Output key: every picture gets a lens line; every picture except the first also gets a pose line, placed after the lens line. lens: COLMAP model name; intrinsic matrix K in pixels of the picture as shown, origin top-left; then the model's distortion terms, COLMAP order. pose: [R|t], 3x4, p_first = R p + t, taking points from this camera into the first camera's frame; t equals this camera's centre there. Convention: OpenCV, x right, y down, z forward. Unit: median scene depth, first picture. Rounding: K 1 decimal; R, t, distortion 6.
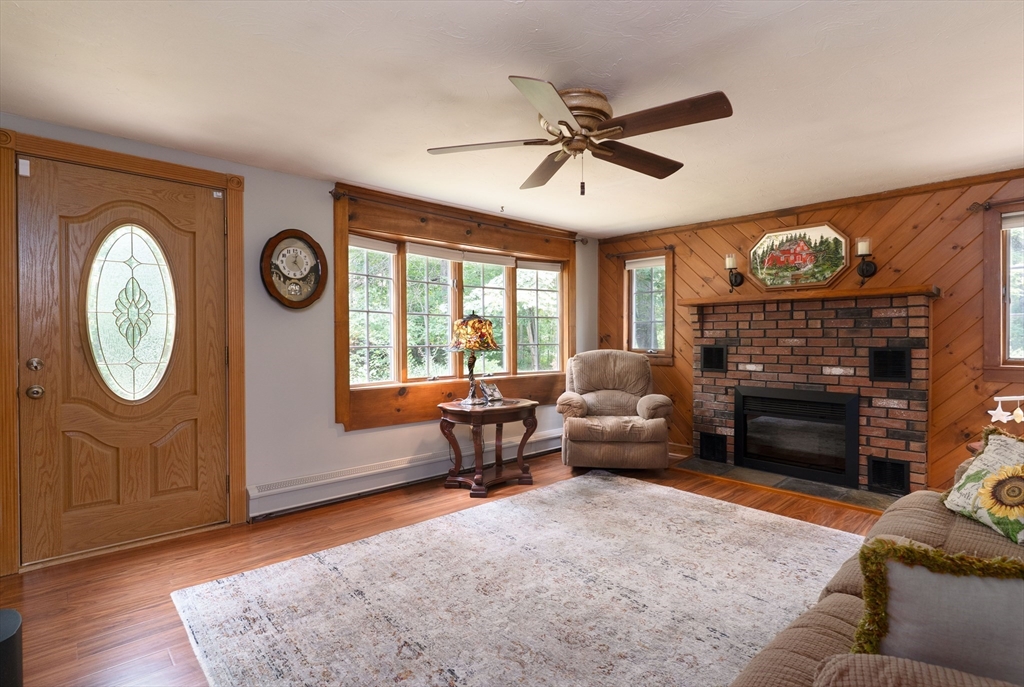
lens RADIAL K [[485.4, 0, 512.0], [0, 485.4, 343.5], [0, 0, 1]] dist [0.003732, 0.000359]
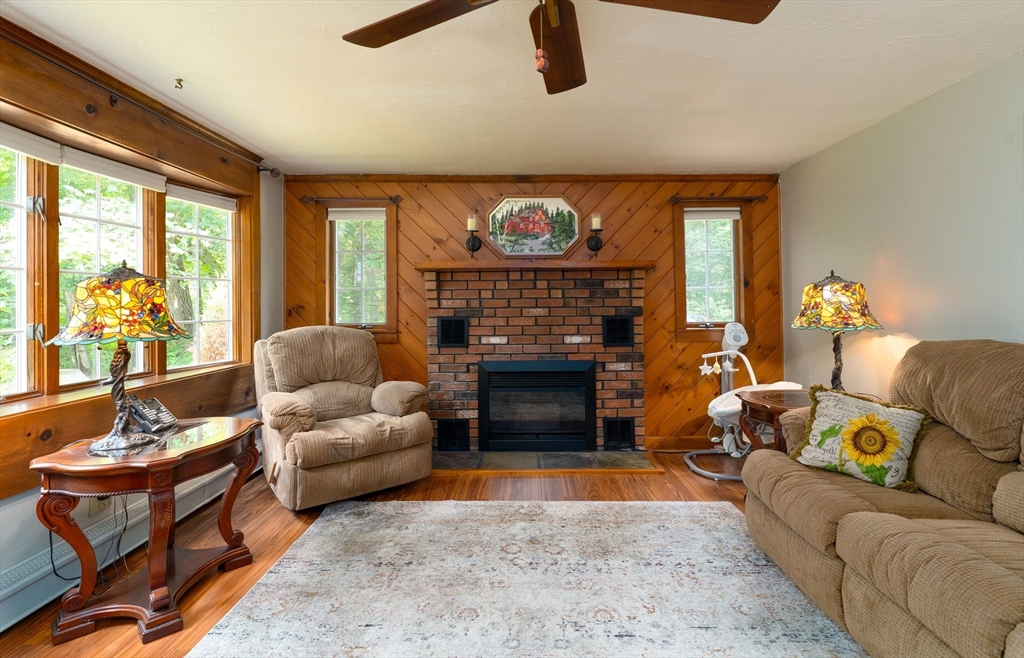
lens RADIAL K [[498.0, 0, 513.6], [0, 498.0, 295.0], [0, 0, 1]] dist [0.000378, 0.000159]
pose [[0.686217, 0.008021, 0.727352, -0.178739], [0.017366, 0.999474, -0.027405, -0.010361], [-0.727189, 0.031436, 0.685717, 0.344783]]
